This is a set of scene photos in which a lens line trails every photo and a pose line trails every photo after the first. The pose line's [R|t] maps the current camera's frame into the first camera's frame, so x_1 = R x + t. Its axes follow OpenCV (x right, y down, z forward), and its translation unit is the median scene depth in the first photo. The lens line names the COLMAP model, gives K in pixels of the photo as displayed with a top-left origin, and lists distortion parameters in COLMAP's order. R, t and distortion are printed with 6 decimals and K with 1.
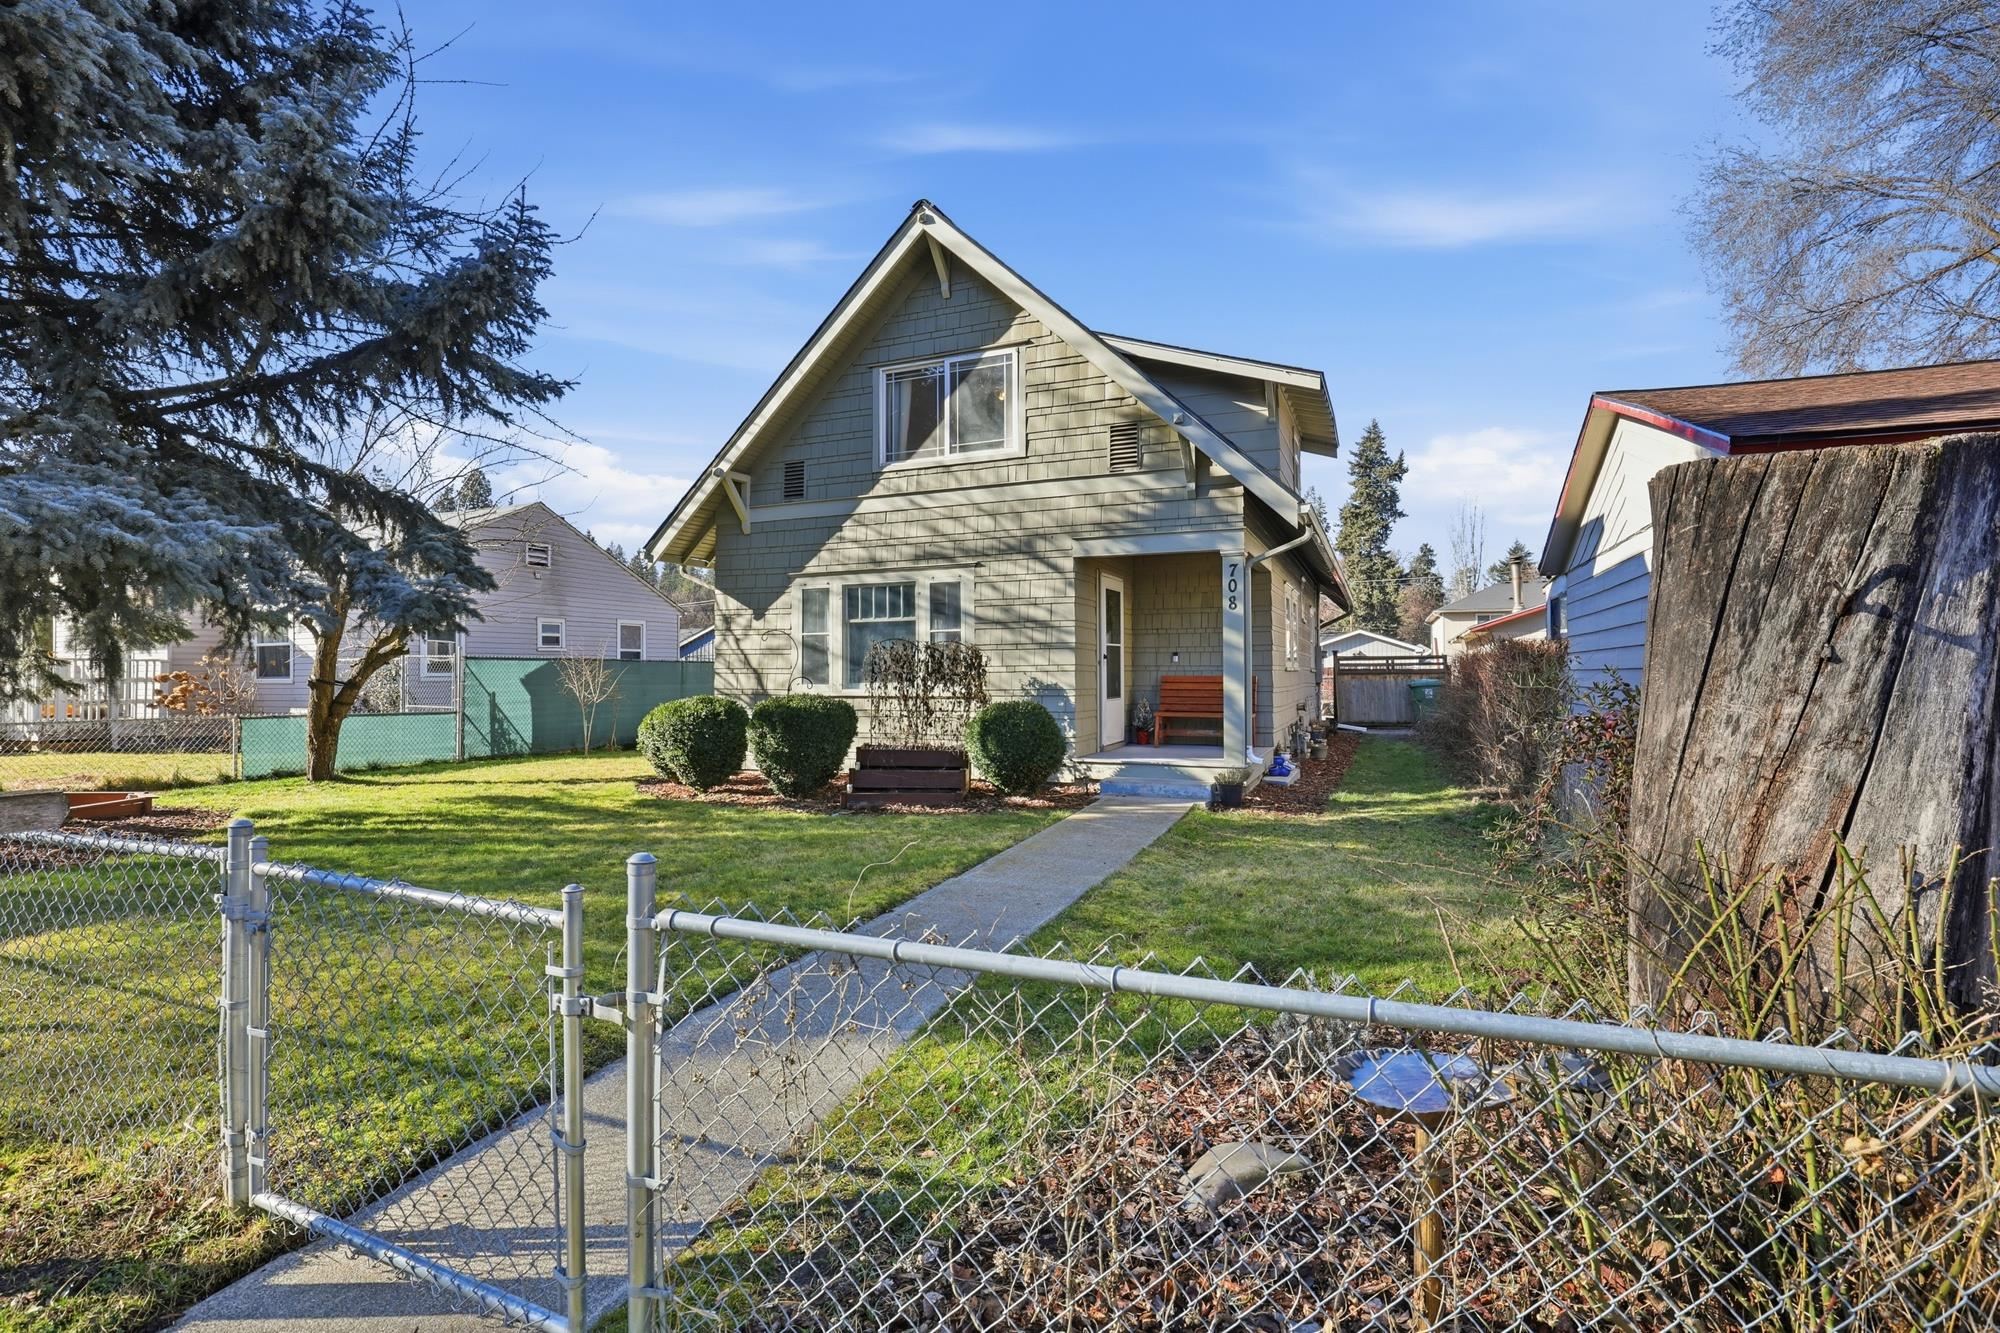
lens RADIAL K [[927.2, 0, 1009.9], [0, 927.2, 677.3], [0, 0, 1]] dist [-0.020905, -0.000799]
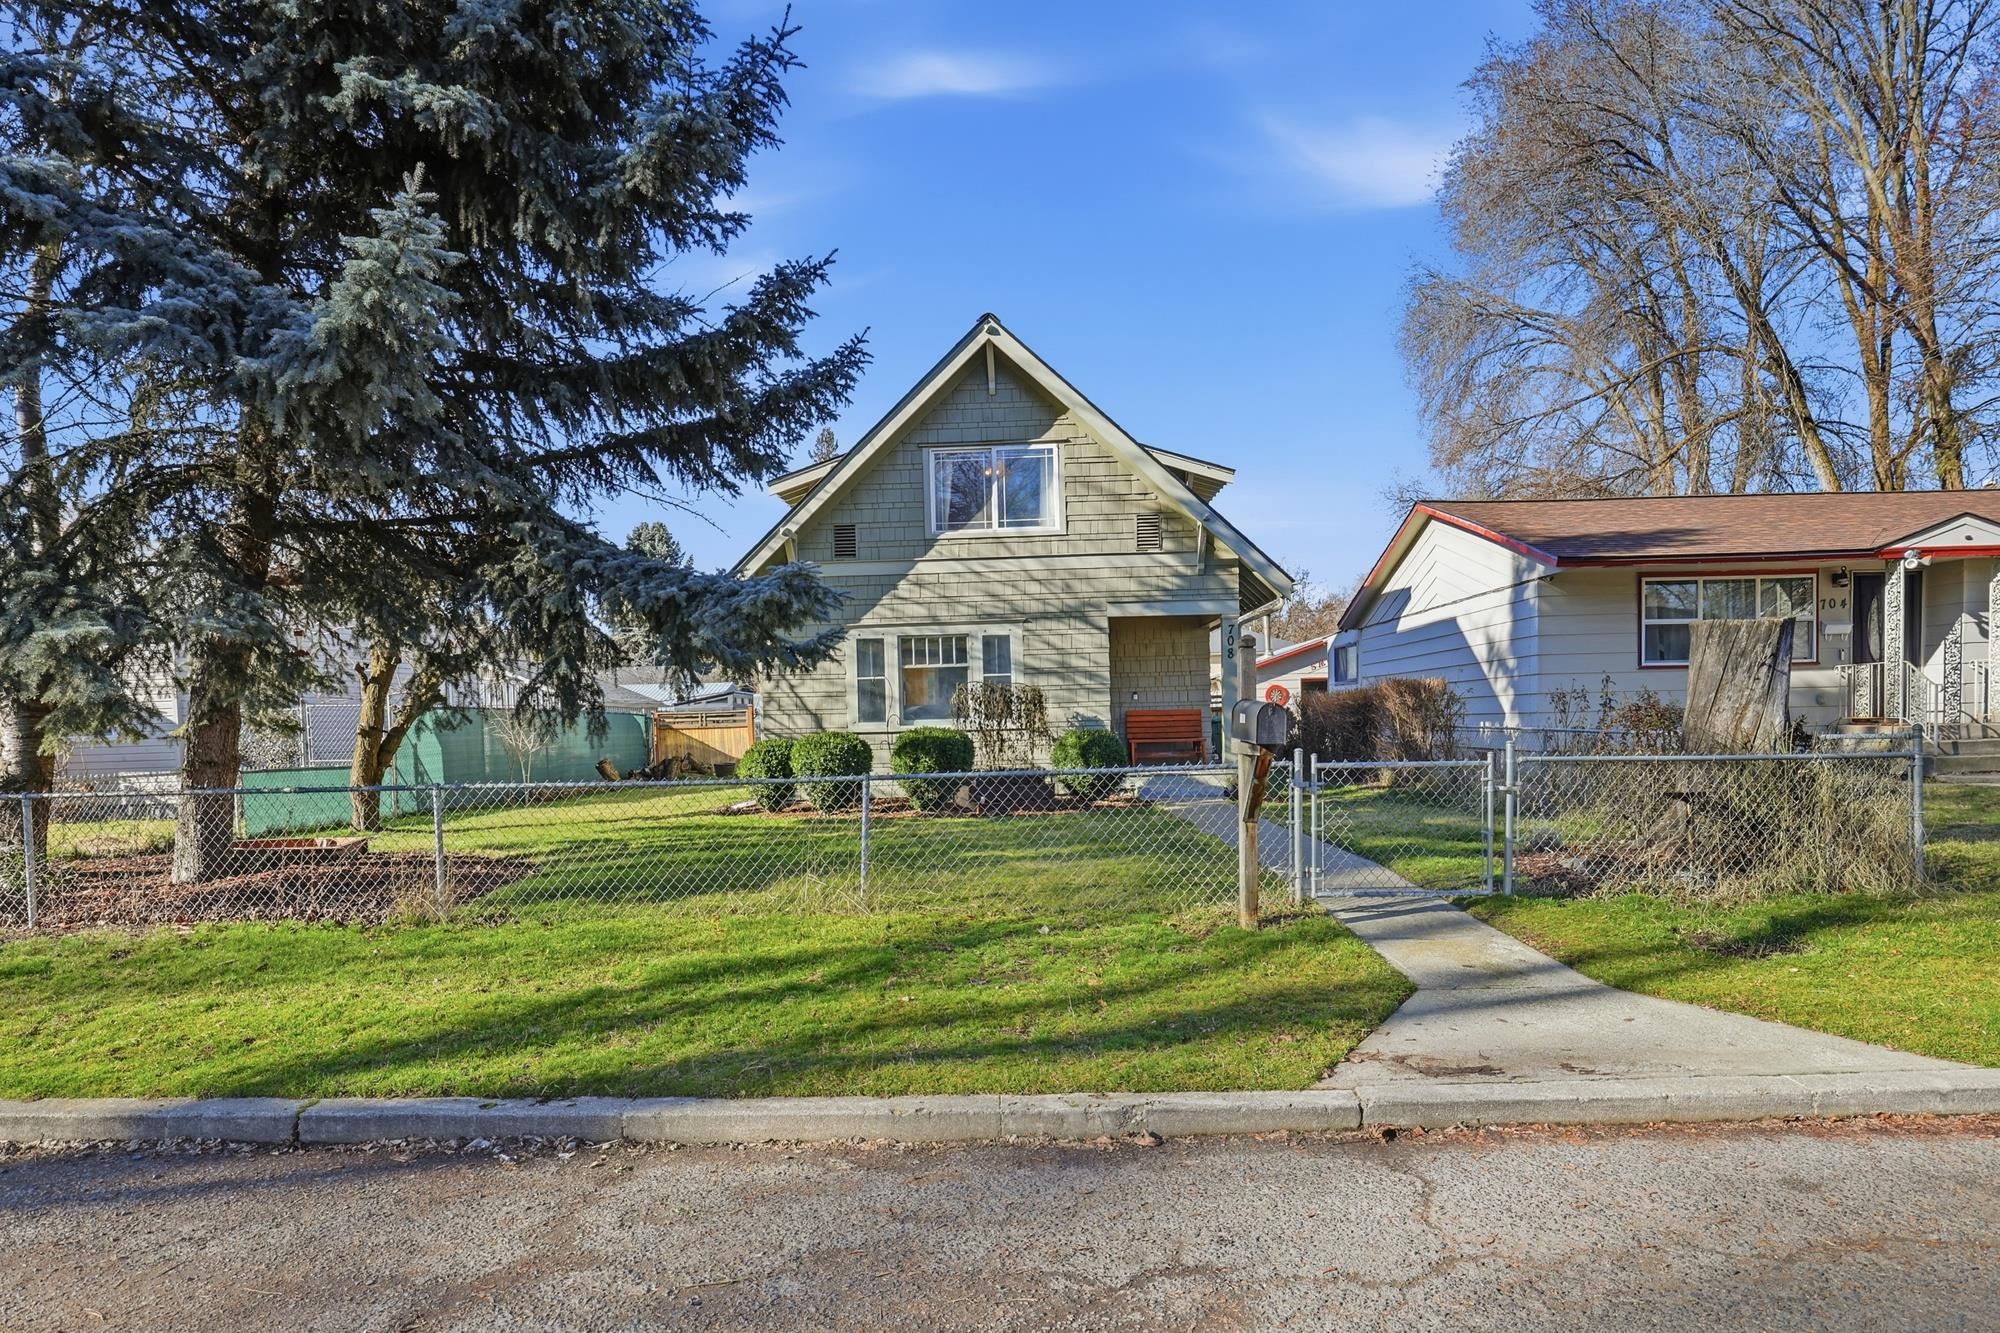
lens RADIAL K [[1065.4, 0, 989.9], [0, 1065.4, 812.4], [0, 0, 1]] dist [-0.012638, -0.000949]
pose [[0.934830, -0.049384, 0.351645, -0.583232], [0.022658, 0.996560, 0.079719, 0.017804], [-0.354372, -0.066556, 0.932733, -0.316686]]
